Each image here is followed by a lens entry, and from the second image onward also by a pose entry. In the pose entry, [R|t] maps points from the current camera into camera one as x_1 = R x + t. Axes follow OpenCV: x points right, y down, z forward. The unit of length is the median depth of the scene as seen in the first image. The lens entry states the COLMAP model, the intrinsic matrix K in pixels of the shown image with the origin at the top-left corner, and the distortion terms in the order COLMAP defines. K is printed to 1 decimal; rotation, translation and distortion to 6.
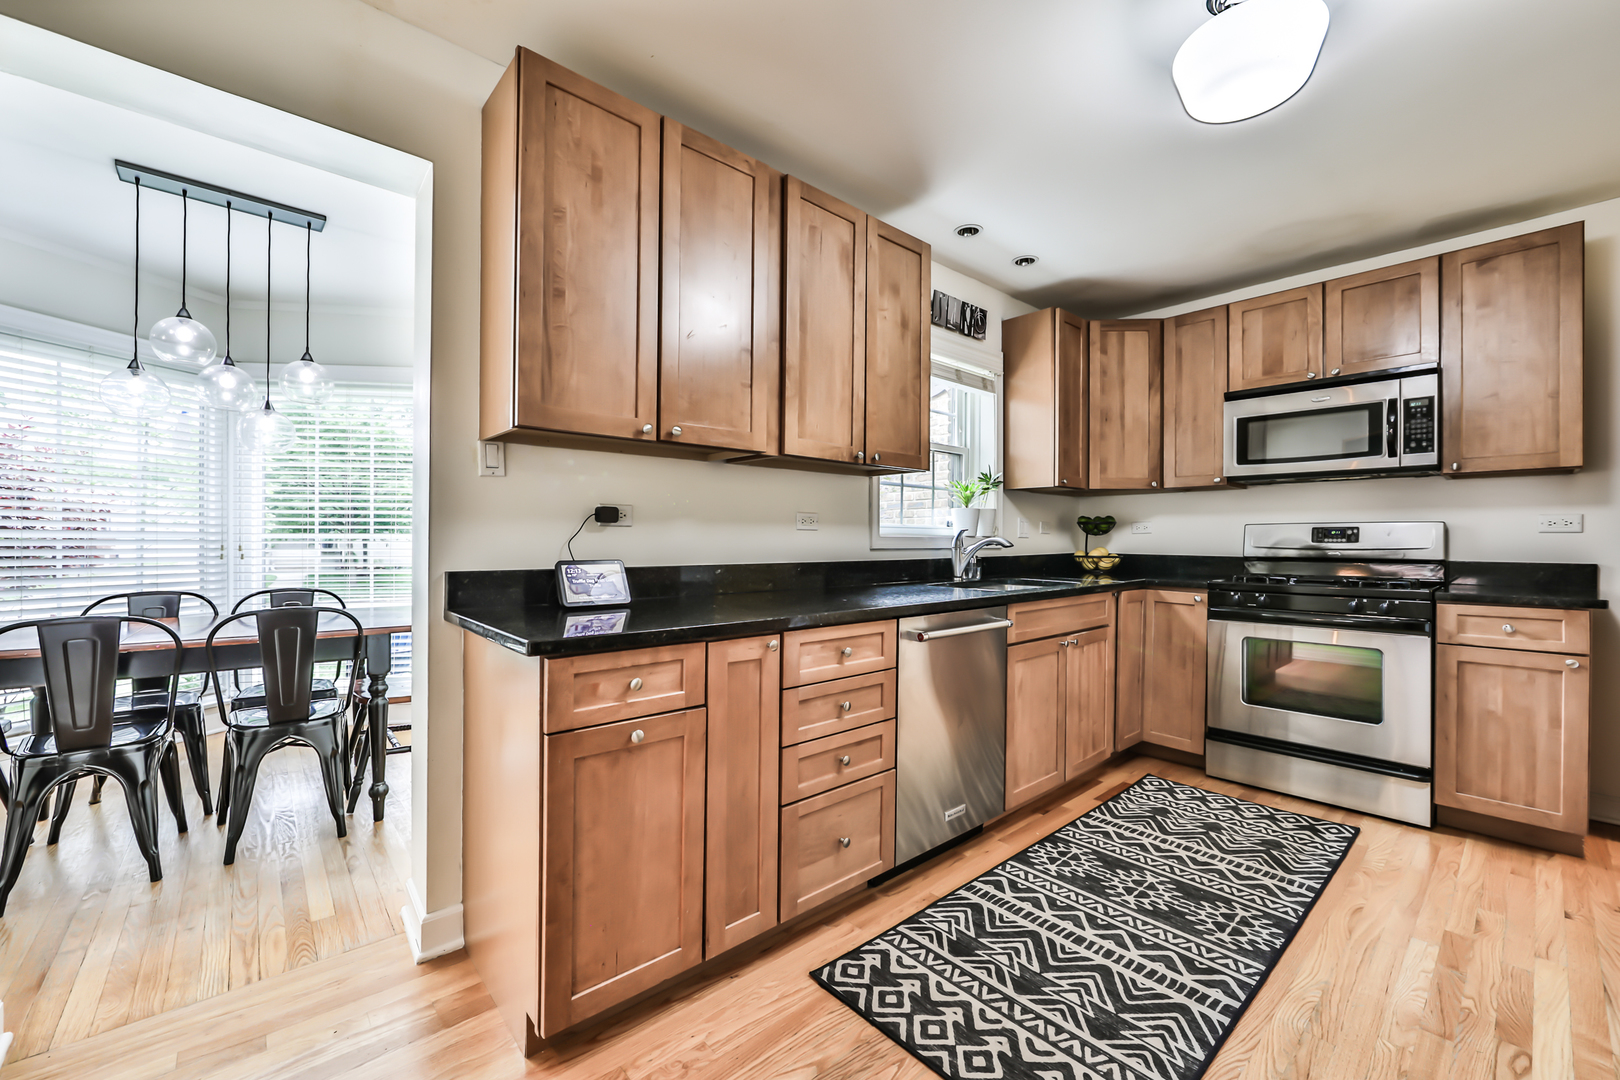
lens RADIAL K [[640.4, 0, 807.4], [0, 640.4, 539.4], [0, 0, 1]] dist [-0.014544, 0.002924]
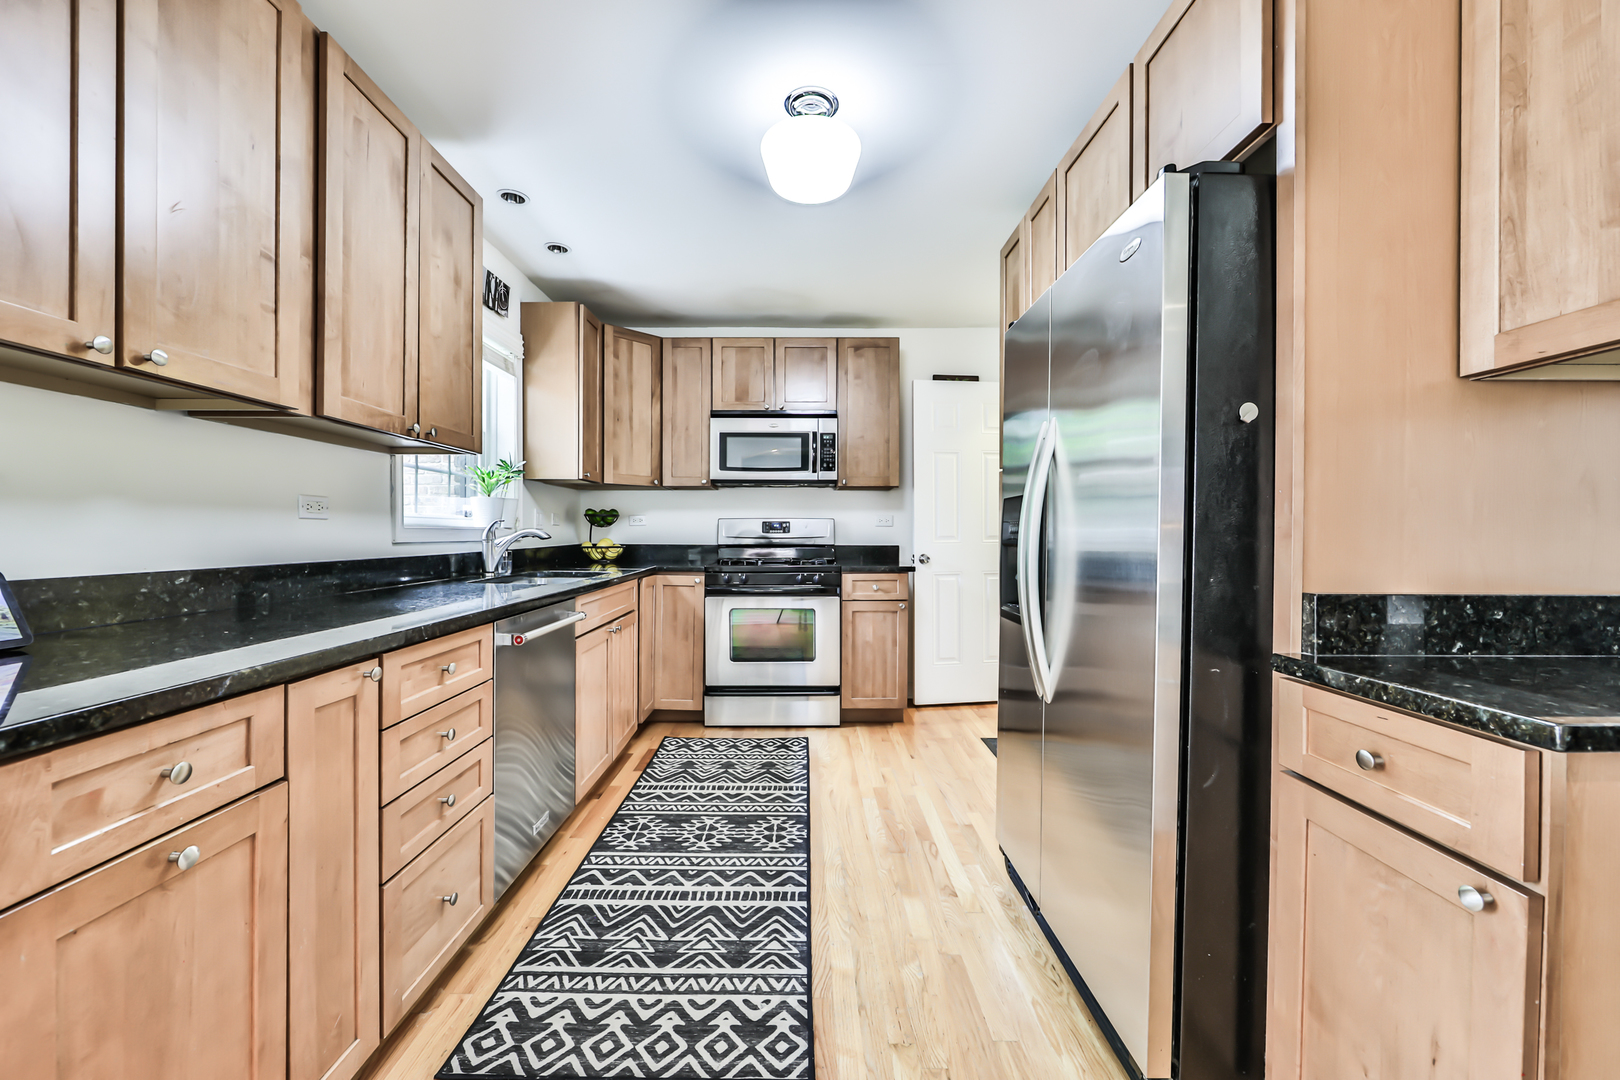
lens RADIAL K [[628.0, 0, 791.0], [0, 628.0, 538.9], [0, 0, 1]] dist [-0.013370, 0.002567]
pose [[0.669884, -0.010624, 0.742390, -0.198612], [0.001088, 0.999911, 0.013328, -0.000207], [-0.742465, -0.008120, 0.669836, 0.116557]]
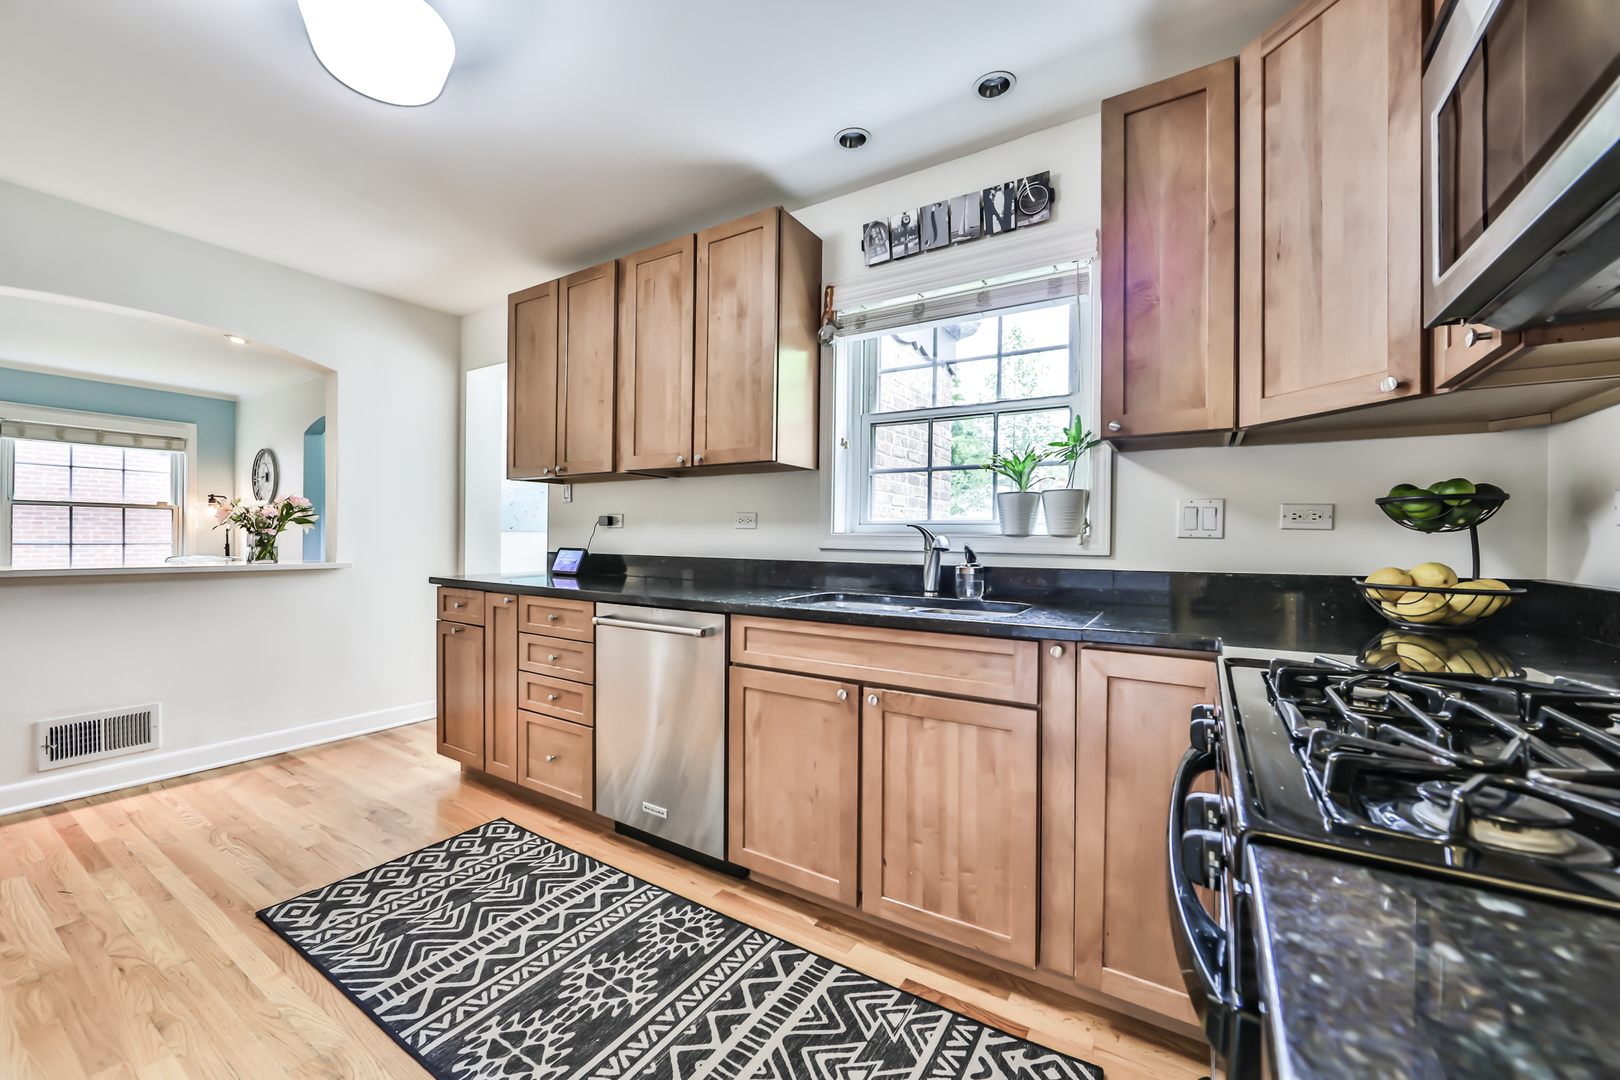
lens RADIAL K [[640.4, 0, 807.4], [0, 640.4, 539.4], [0, 0, 1]] dist [-0.014544, 0.002924]
pose [[0.284643, 0.000694, -0.958633, 1.250304], [-0.012453, 0.999918, -0.002974, 0.006263], [0.958553, 0.012785, 0.284628, 0.937985]]
